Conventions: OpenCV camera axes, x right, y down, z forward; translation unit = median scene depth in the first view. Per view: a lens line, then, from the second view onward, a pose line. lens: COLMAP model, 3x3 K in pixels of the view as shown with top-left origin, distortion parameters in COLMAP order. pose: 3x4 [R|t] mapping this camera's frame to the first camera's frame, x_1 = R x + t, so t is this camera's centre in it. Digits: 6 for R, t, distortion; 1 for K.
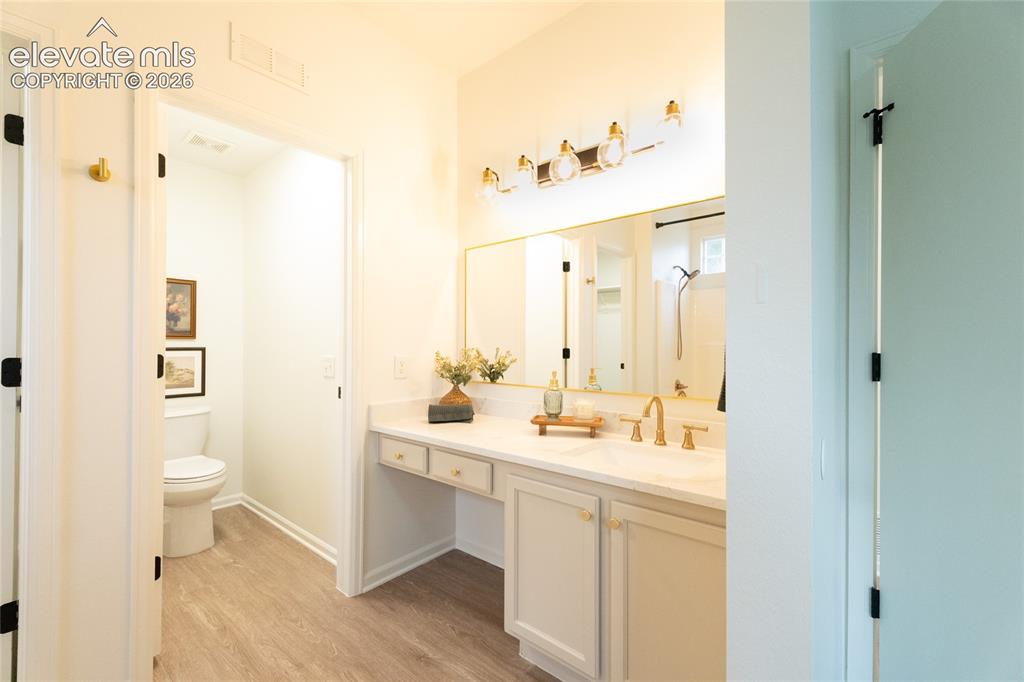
lens RADIAL K [[440.0, 0, 512.0], [0, 440.0, 341.0], [0, 0, 1]] dist [0.001965, 0.000599]
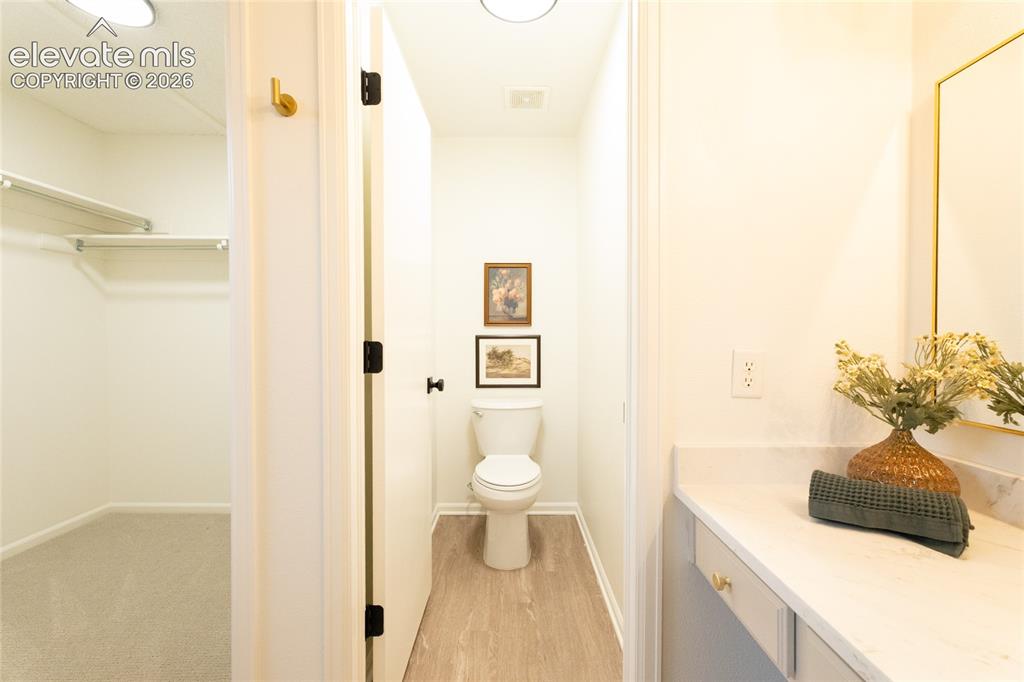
lens RADIAL K [[440.0, 0, 512.0], [0, 440.0, 341.0], [0, 0, 1]] dist [0.001965, 0.000599]
pose [[0.652469, 0.008438, -0.757769, -0.052558], [0.007388, 0.999820, 0.017495, 0.012519], [0.757780, -0.017013, 0.652289, 0.444058]]
